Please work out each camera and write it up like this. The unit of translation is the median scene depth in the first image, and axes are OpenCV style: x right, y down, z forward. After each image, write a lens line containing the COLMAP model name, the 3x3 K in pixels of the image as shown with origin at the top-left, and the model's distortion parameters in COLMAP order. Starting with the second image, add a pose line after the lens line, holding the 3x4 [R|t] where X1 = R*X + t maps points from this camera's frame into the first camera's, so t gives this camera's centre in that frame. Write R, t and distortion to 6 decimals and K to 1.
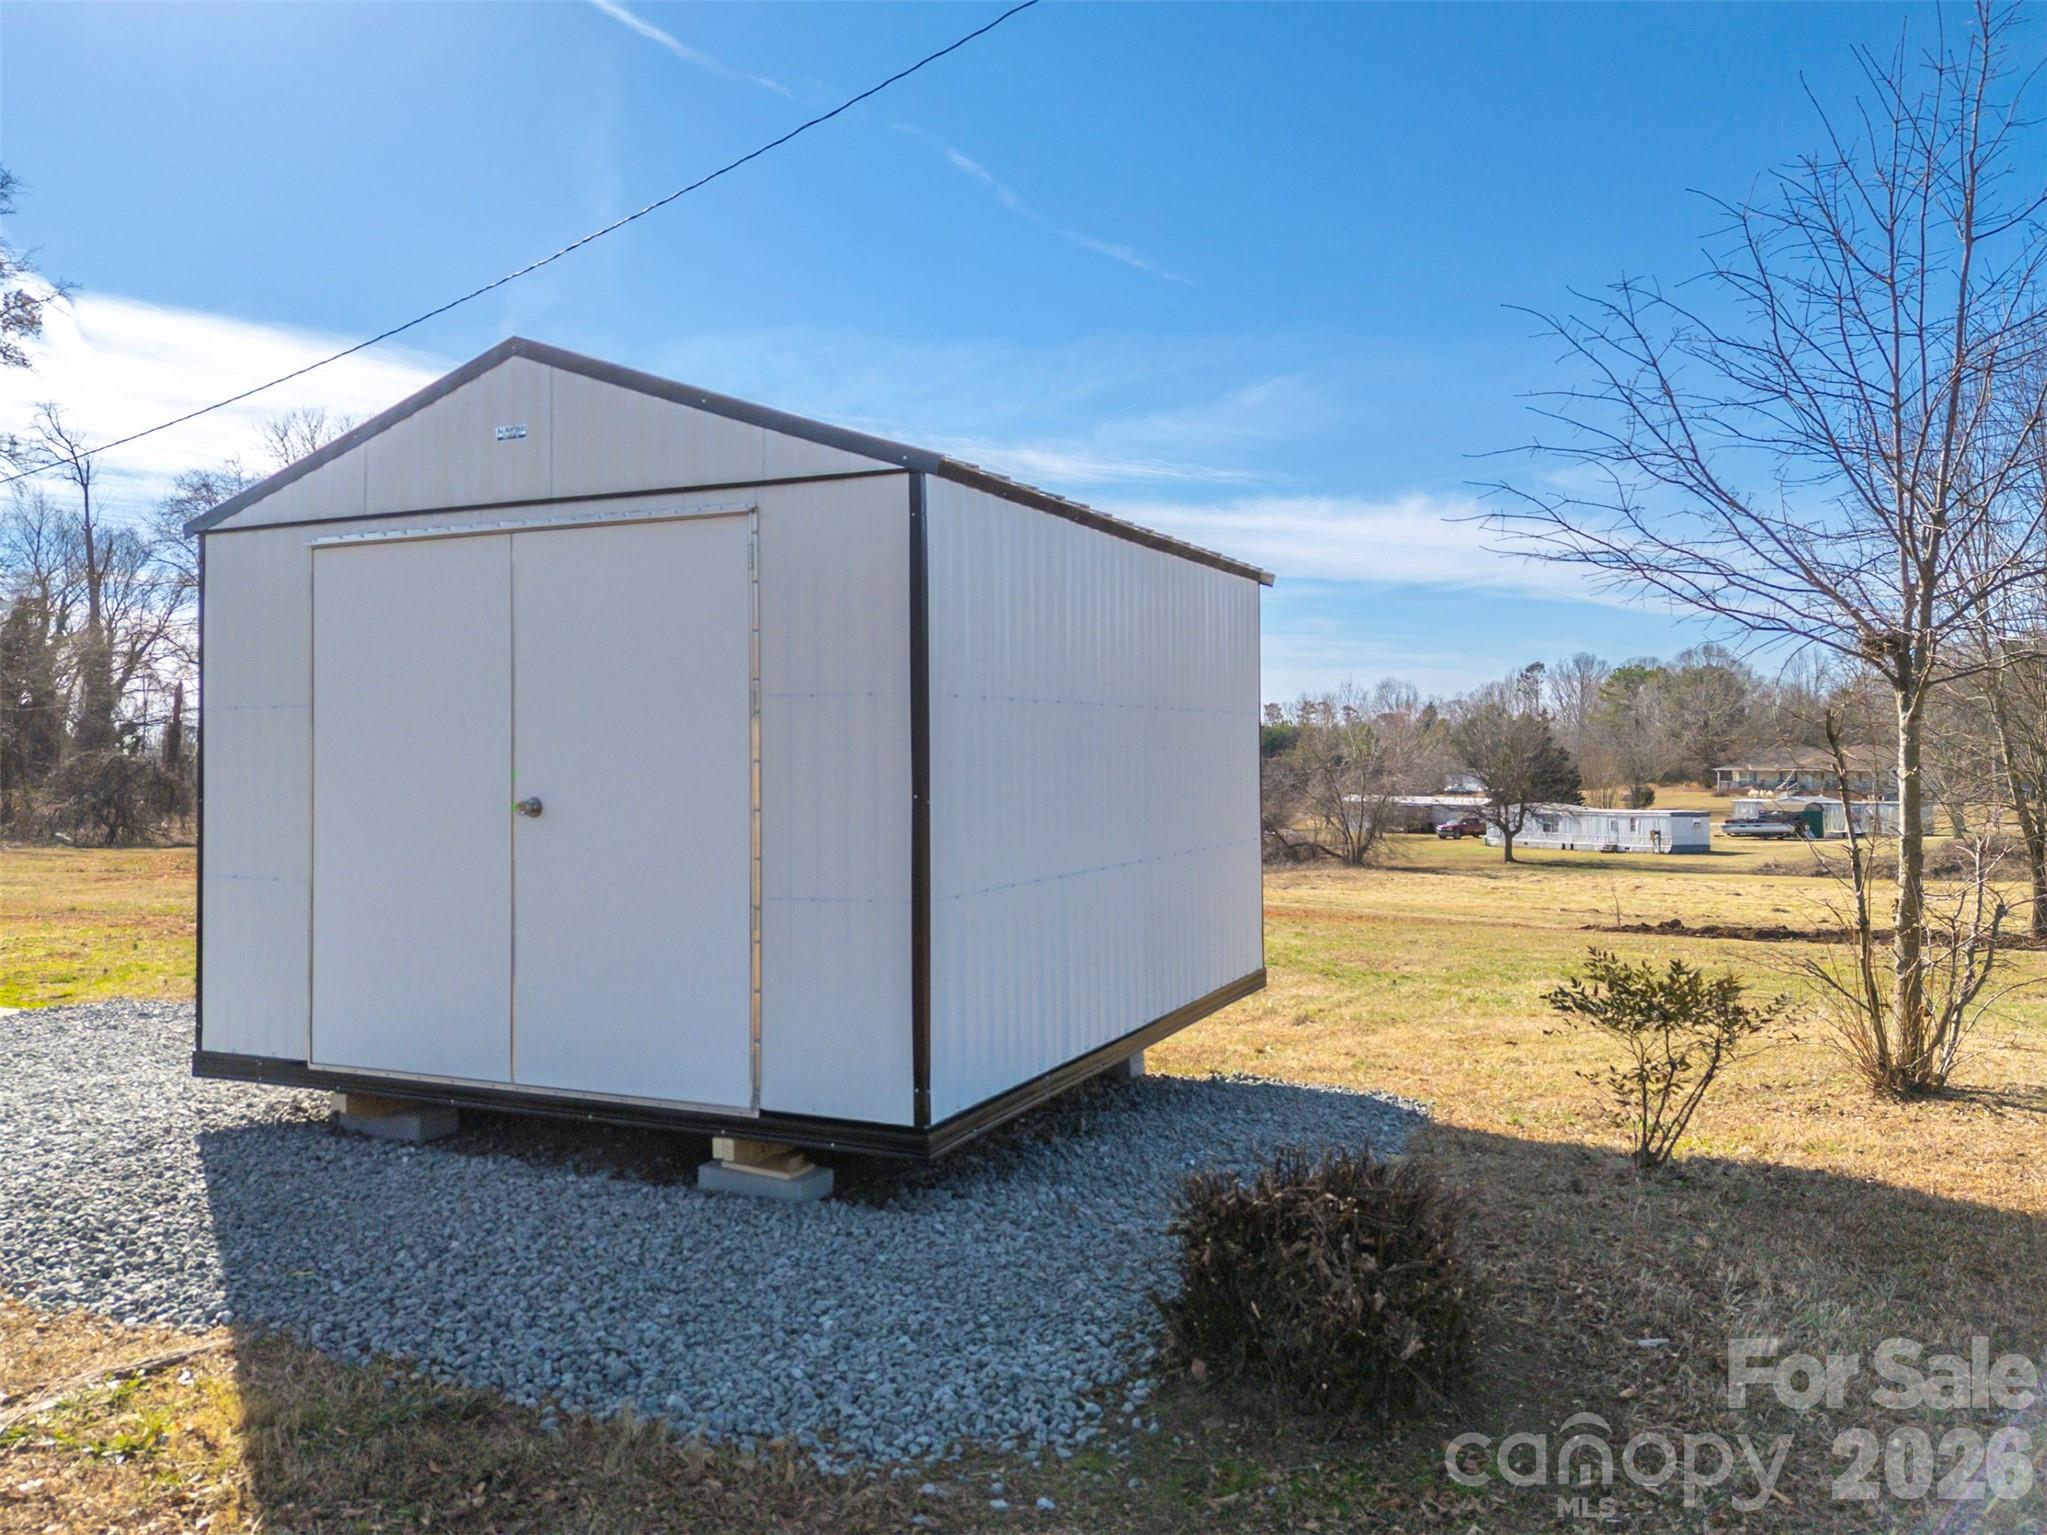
lens RADIAL K [[1571.6, 0, 975.1], [0, 1571.6, 714.0], [0, 0, 1]] dist [0.073264, -0.059416]
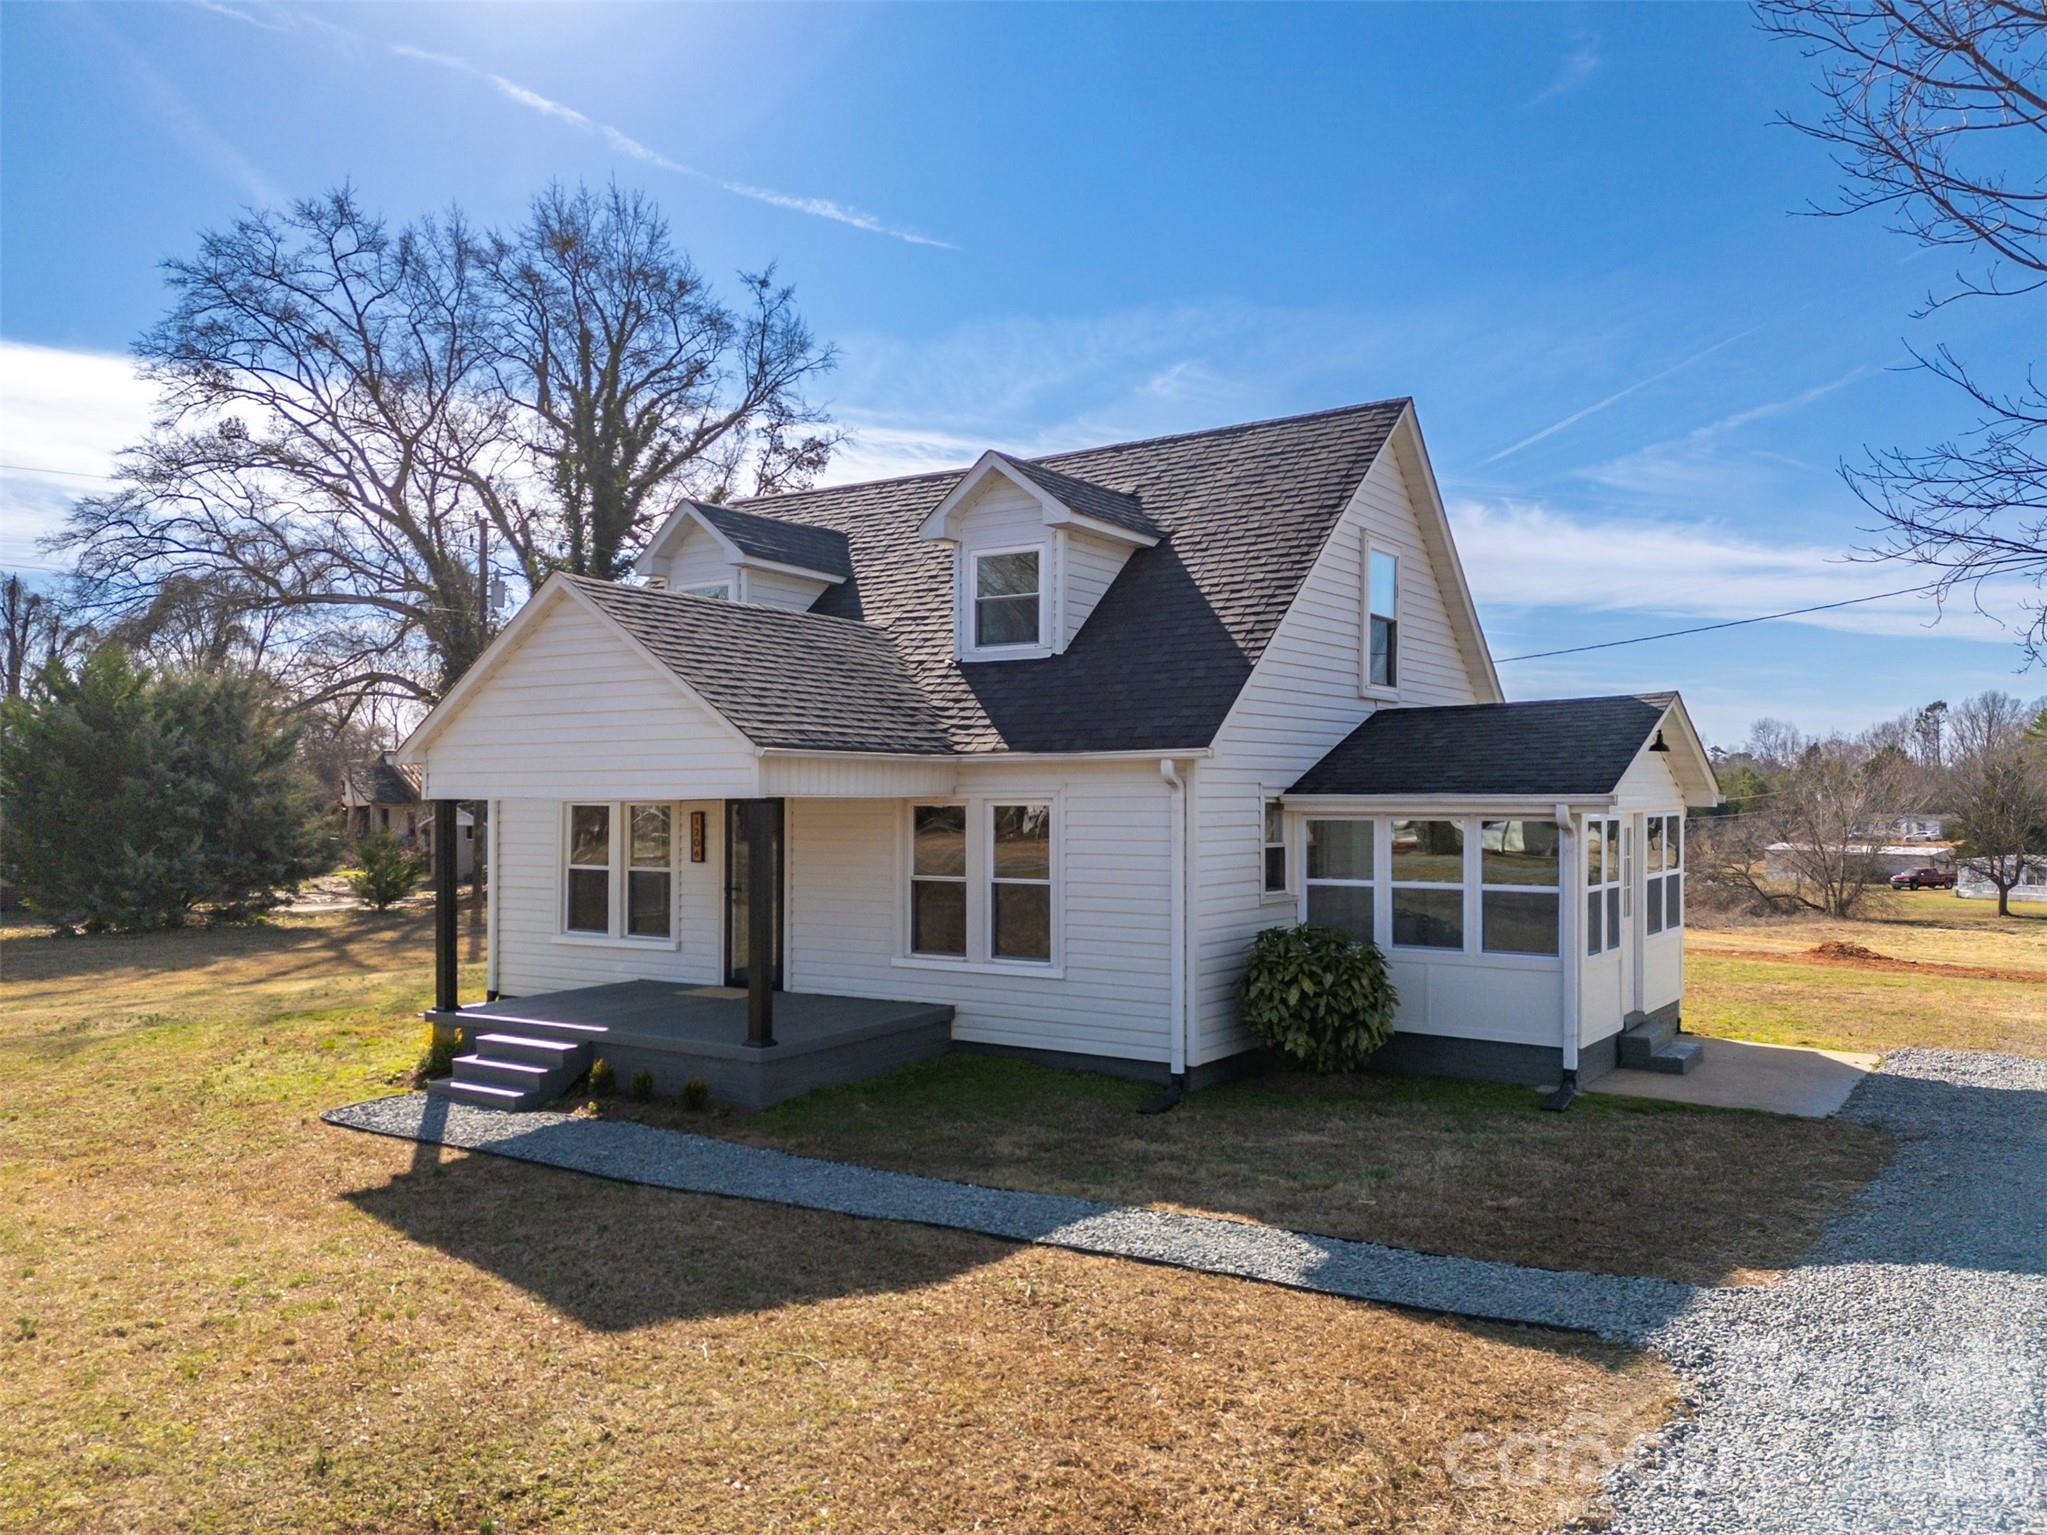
lens RADIAL K [[1536.5, 0, 1018.2], [0, 1536.5, 838.7], [0, 0, 1]] dist [0.060875, -0.000440]
pose [[0.987334, 0.004797, -0.158581, -2.183469], [0.003961, 0.998486, 0.054869, -0.208770], [0.158604, -0.054802, 0.985820, -1.206576]]
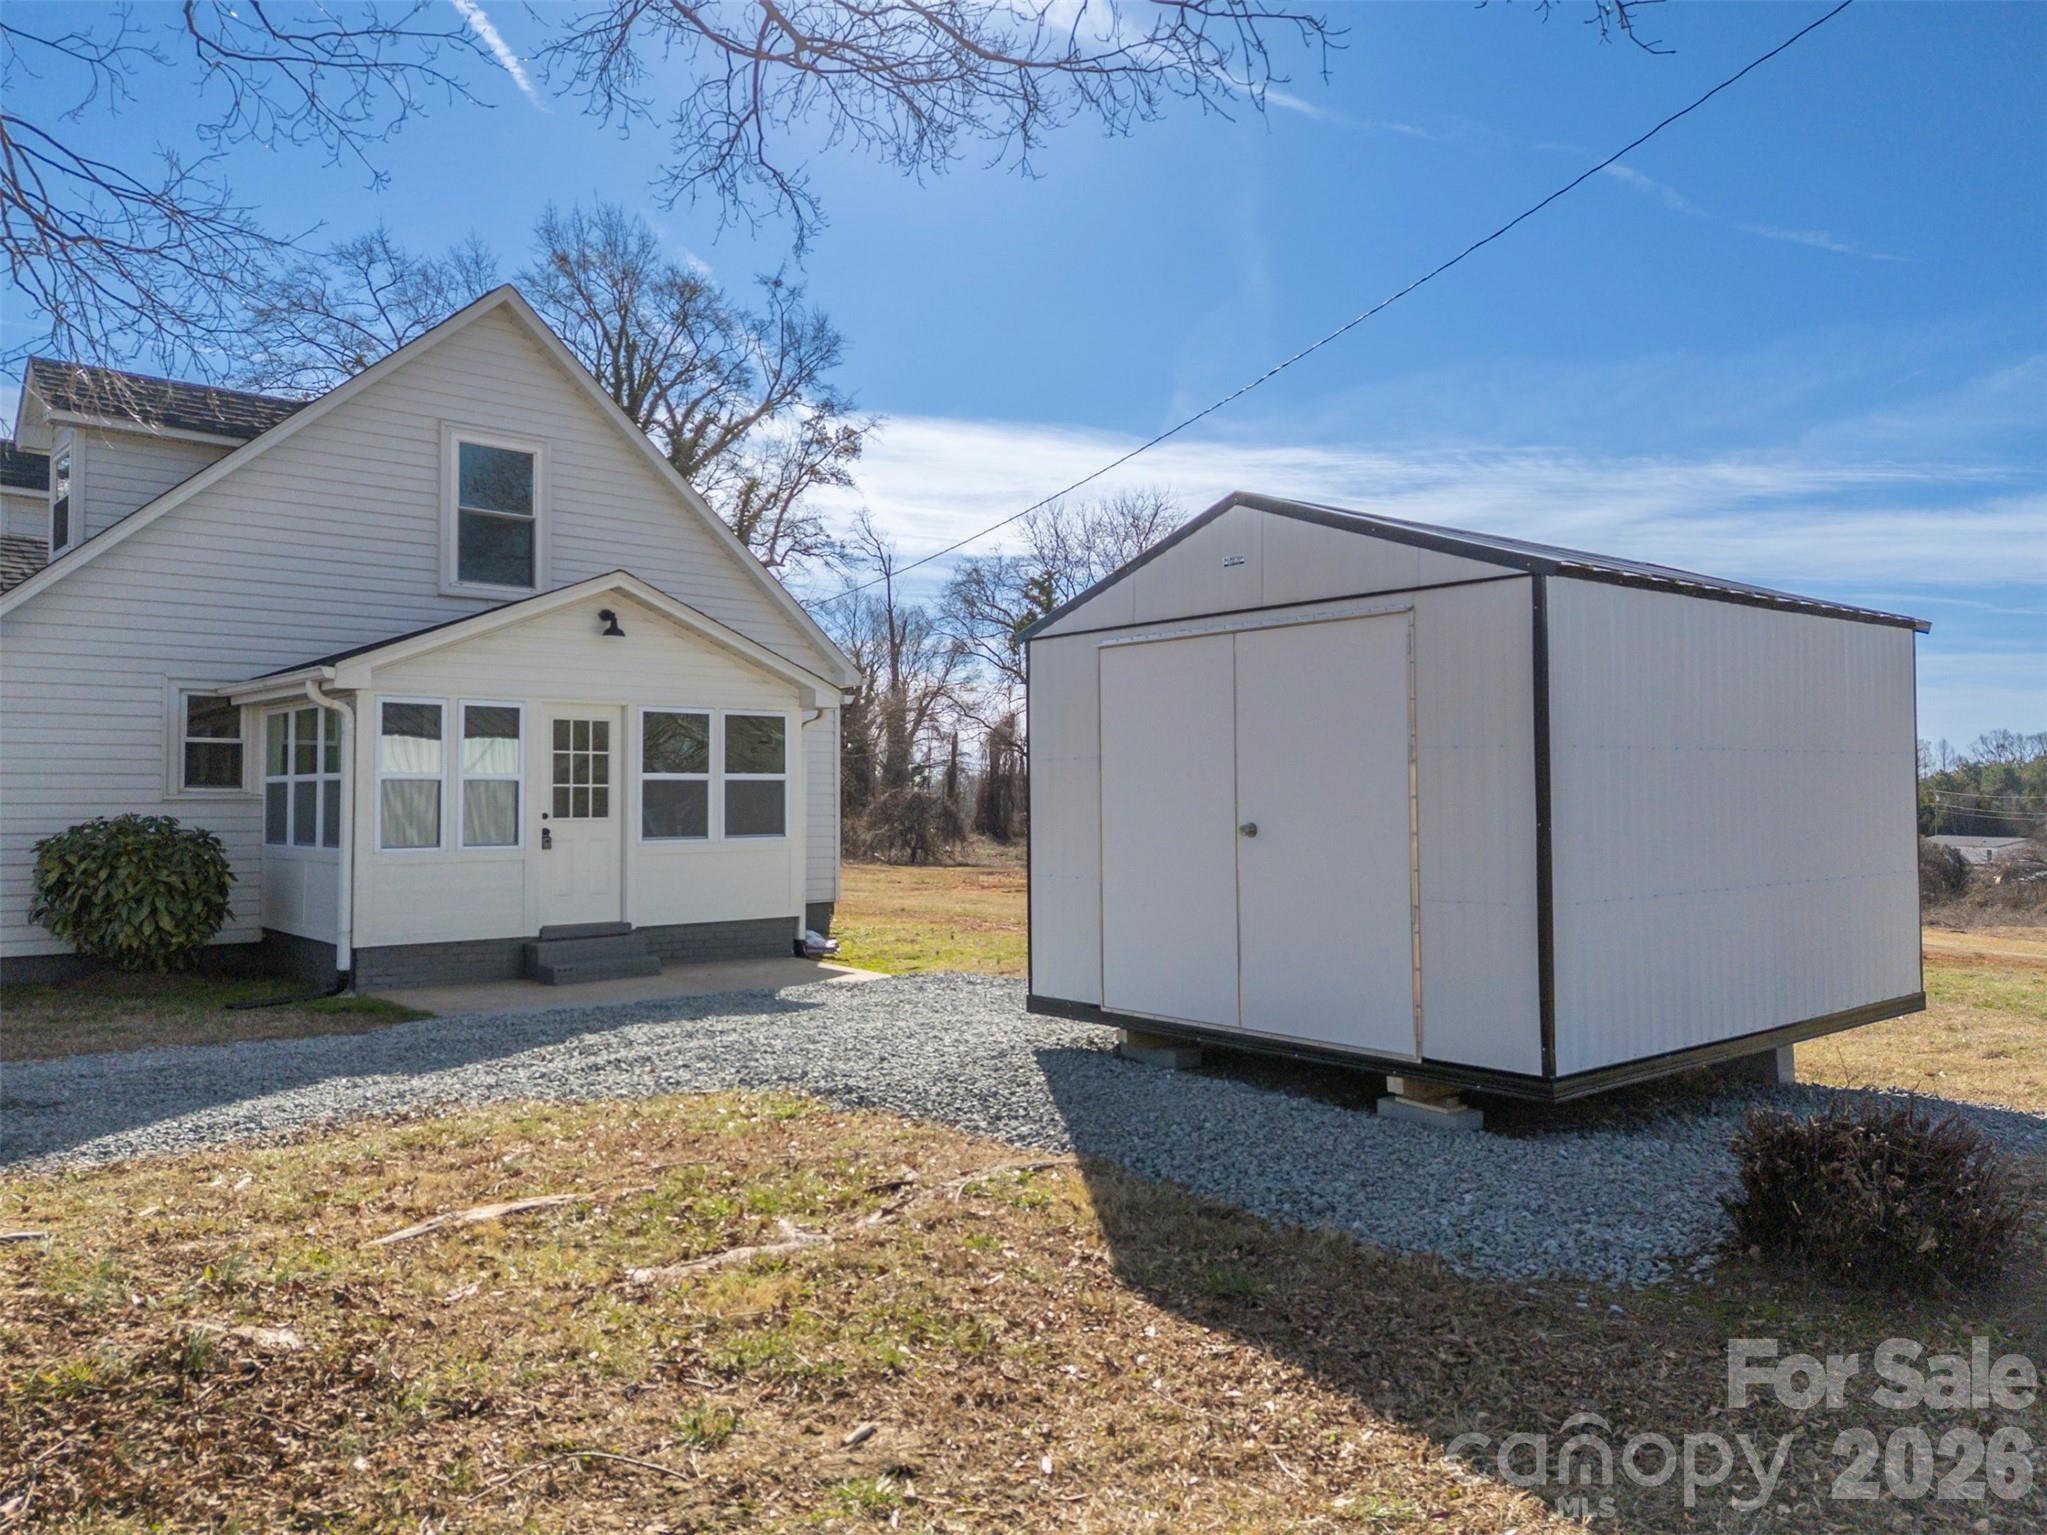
lens RADIAL K [[1496.3, 0, 1024.0], [0, 1496.3, 758.9], [0, 0, 1]] dist [0.105596, -0.106117]
pose [[0.916072, -0.009779, -0.400894, 0.071412], [0.011533, 0.999932, 0.001963, -0.008669], [0.400847, -0.006422, 0.916122, -0.307810]]
